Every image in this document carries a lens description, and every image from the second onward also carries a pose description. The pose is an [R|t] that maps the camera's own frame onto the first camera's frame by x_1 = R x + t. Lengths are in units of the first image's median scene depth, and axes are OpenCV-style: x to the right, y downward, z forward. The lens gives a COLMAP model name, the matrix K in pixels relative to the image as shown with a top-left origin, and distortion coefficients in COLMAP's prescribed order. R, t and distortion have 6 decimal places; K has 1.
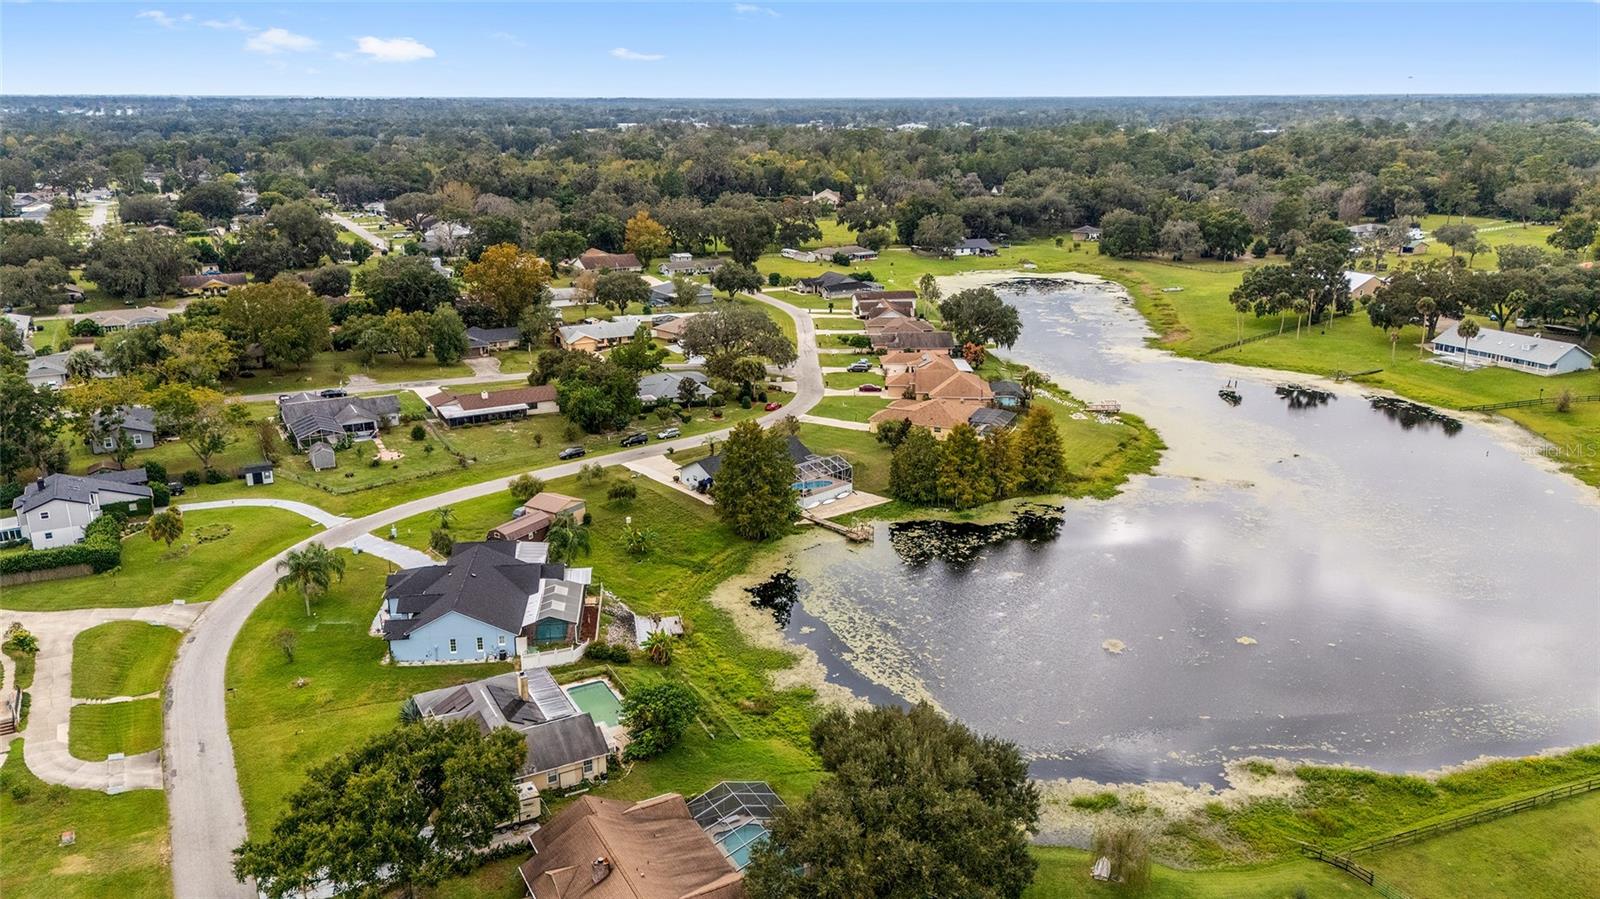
lens RADIAL K [[1191.9, 0, 795.1], [0, 1191.9, 427.2], [0, 0, 1]] dist [0.090541, -0.075624]
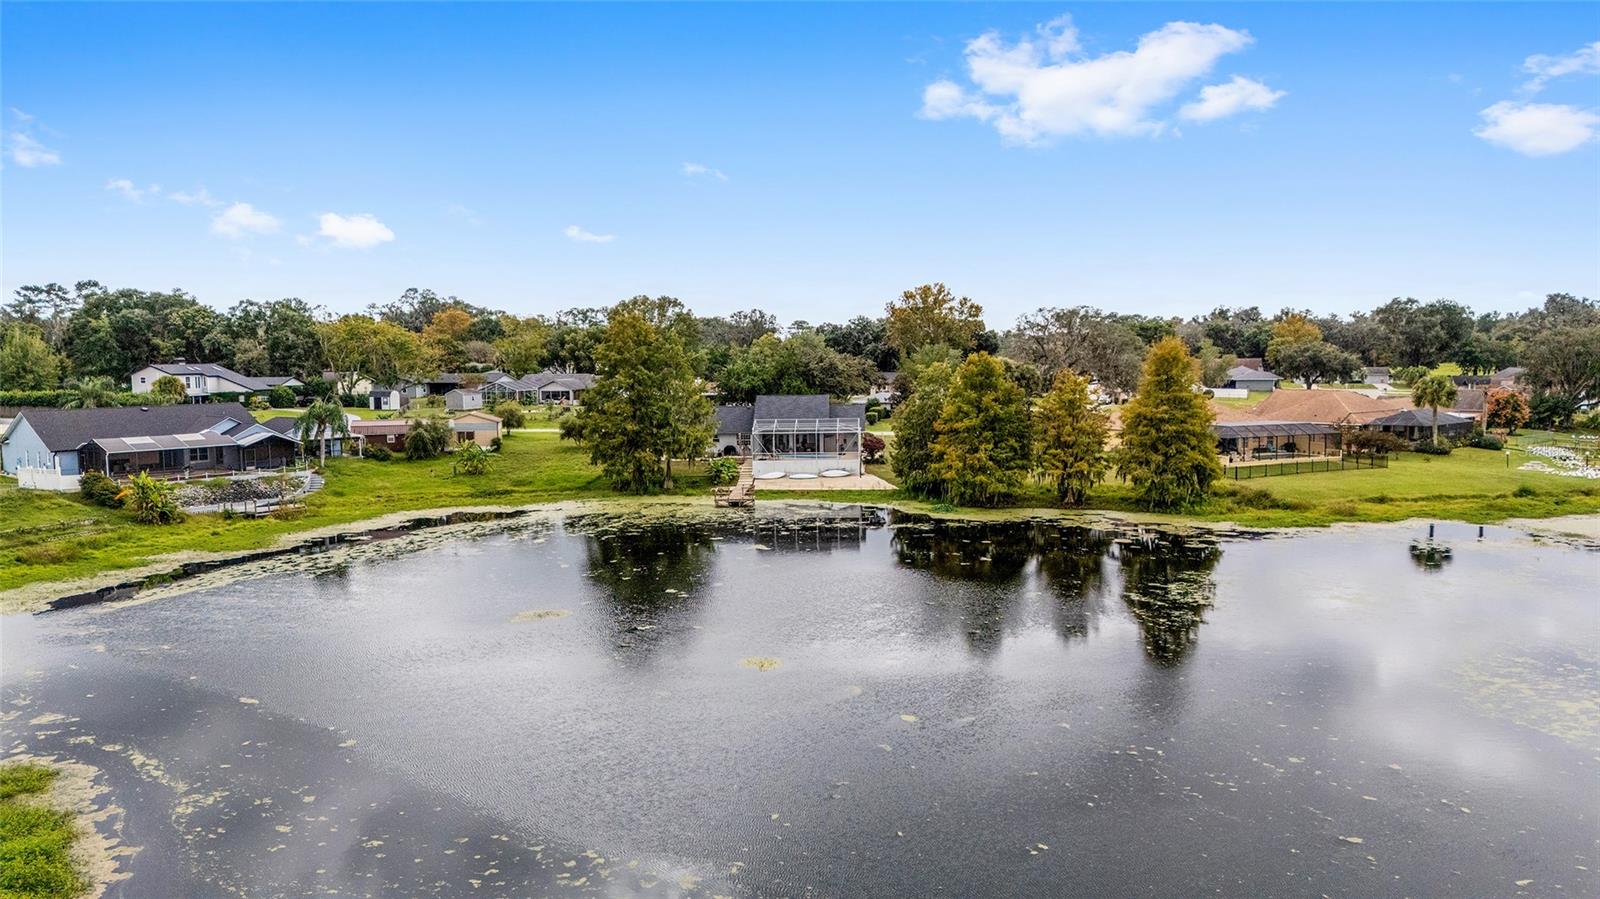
lens RADIAL K [[1191.9, 0, 795.1], [0, 1191.9, 427.2], [0, 0, 1]] dist [0.090541, -0.075624]
pose [[0.693850, 0.038863, -0.719070, 0.482502], [-0.189741, 0.973124, -0.130491, 0.122465], [0.694673, 0.226978, 0.682576, 0.570645]]
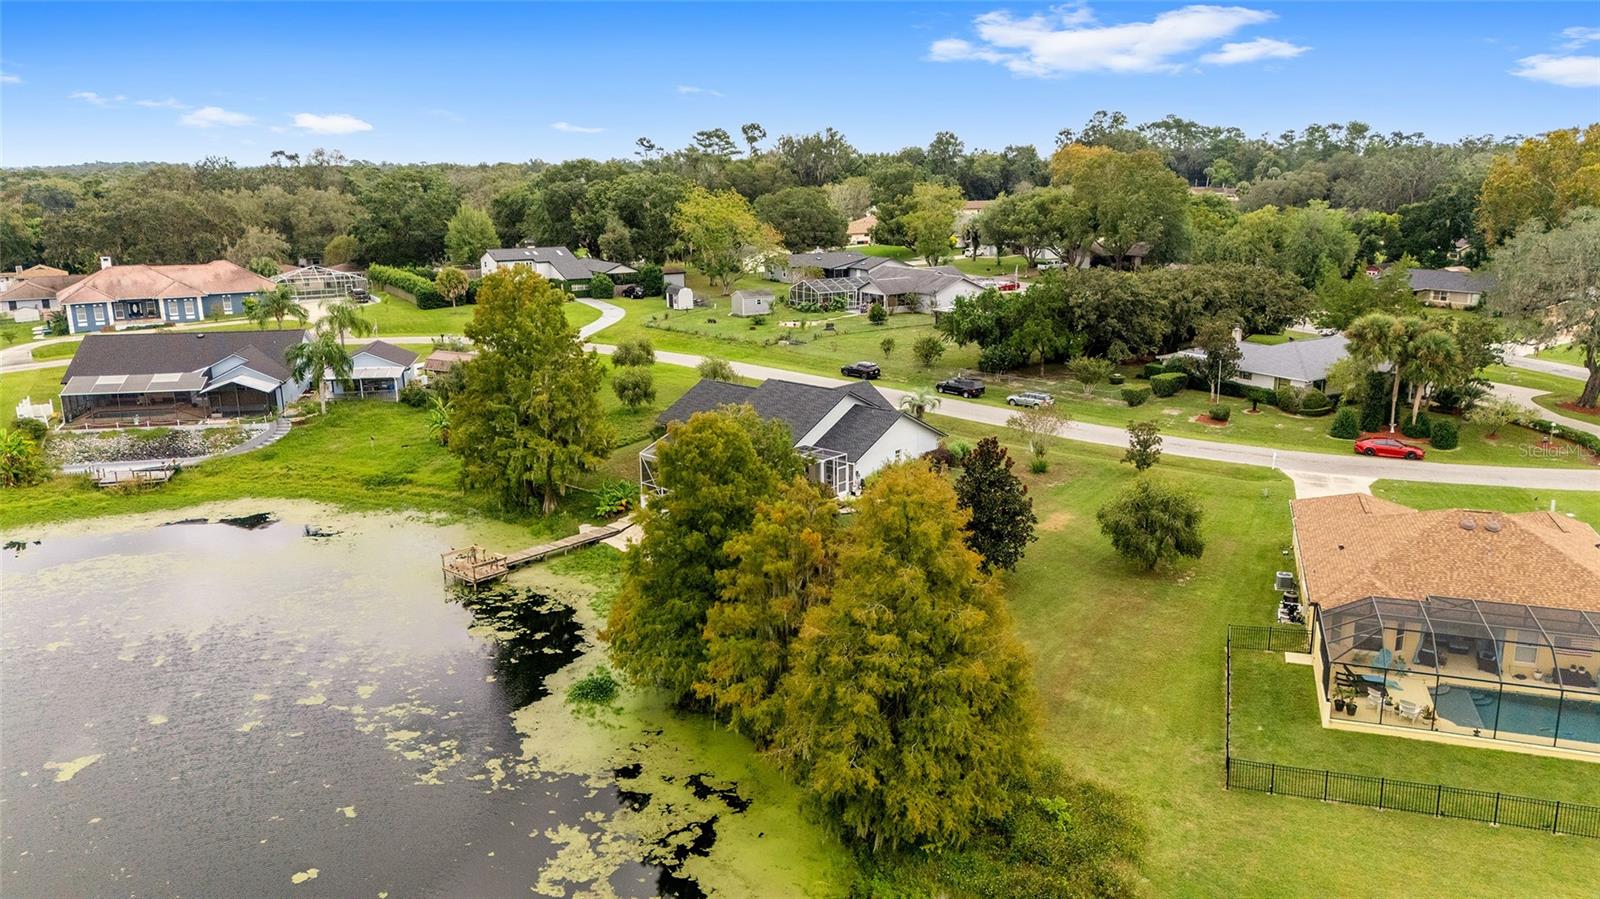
lens RADIAL K [[1164.8, 0, 800.0], [0, 1164.8, 449.5], [0, 0, 1]] dist [0.066288, -0.065584]
pose [[0.064897, 0.236591, -0.969440, 0.420344], [-0.269619, 0.939513, 0.211238, -0.061656], [0.960778, 0.247671, 0.124761, 1.001105]]
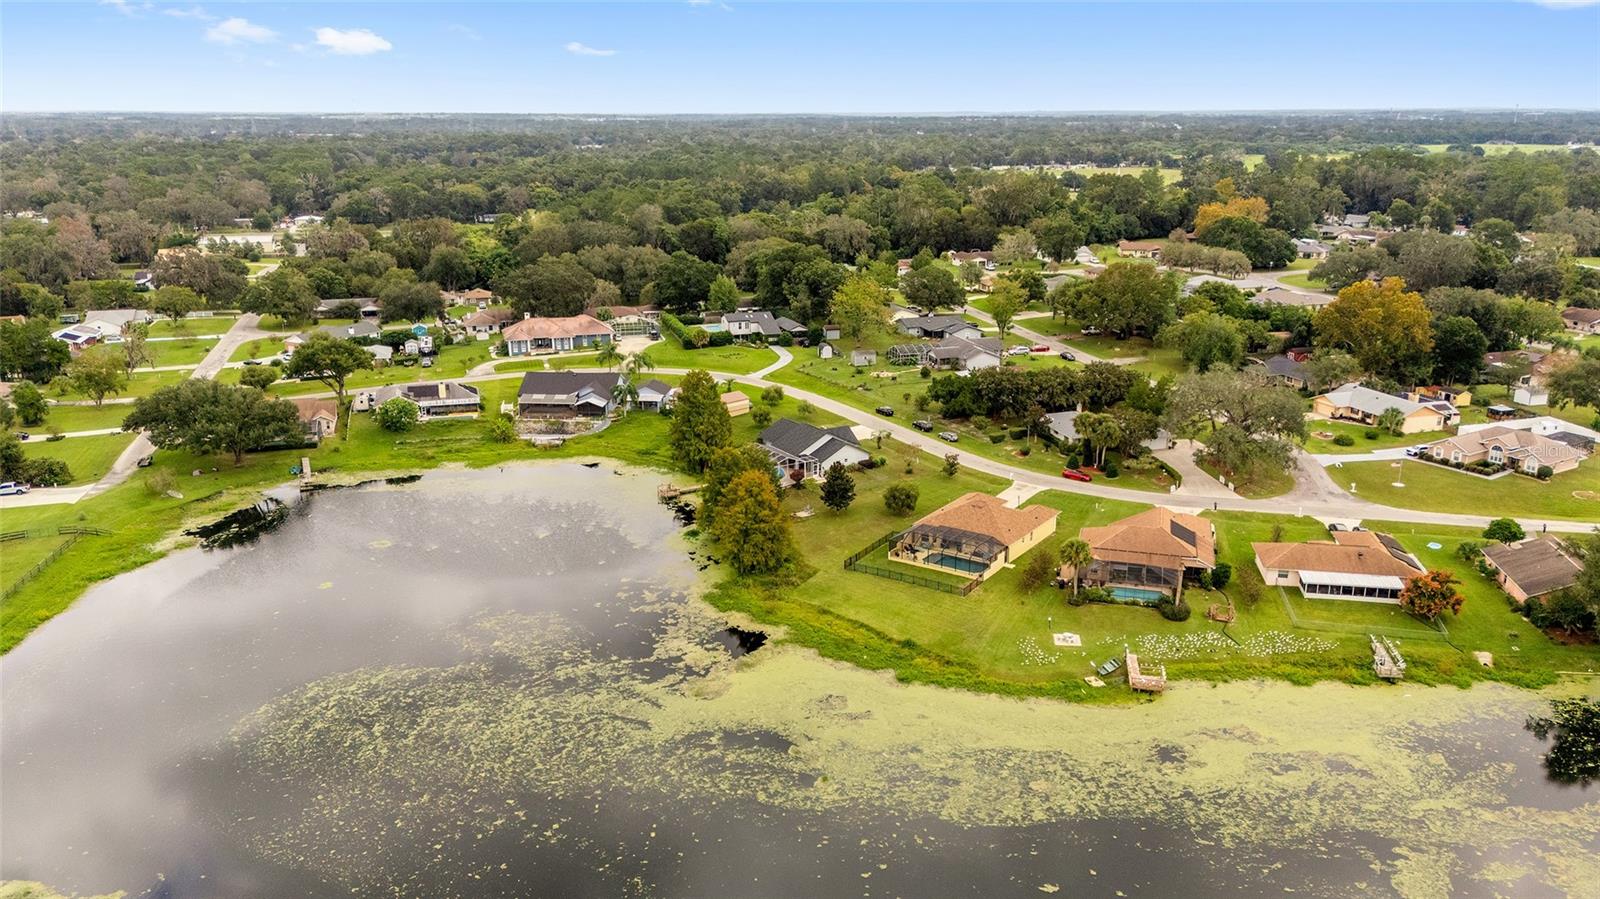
lens RADIAL K [[1191.9, 0, 795.1], [0, 1191.9, 427.2], [0, 0, 1]] dist [0.090541, -0.075624]
pose [[-0.204294, 0.250498, -0.946317, 1.006497], [-0.269134, 0.915079, 0.300330, -0.312691], [0.941186, 0.316041, -0.119527, 1.168871]]
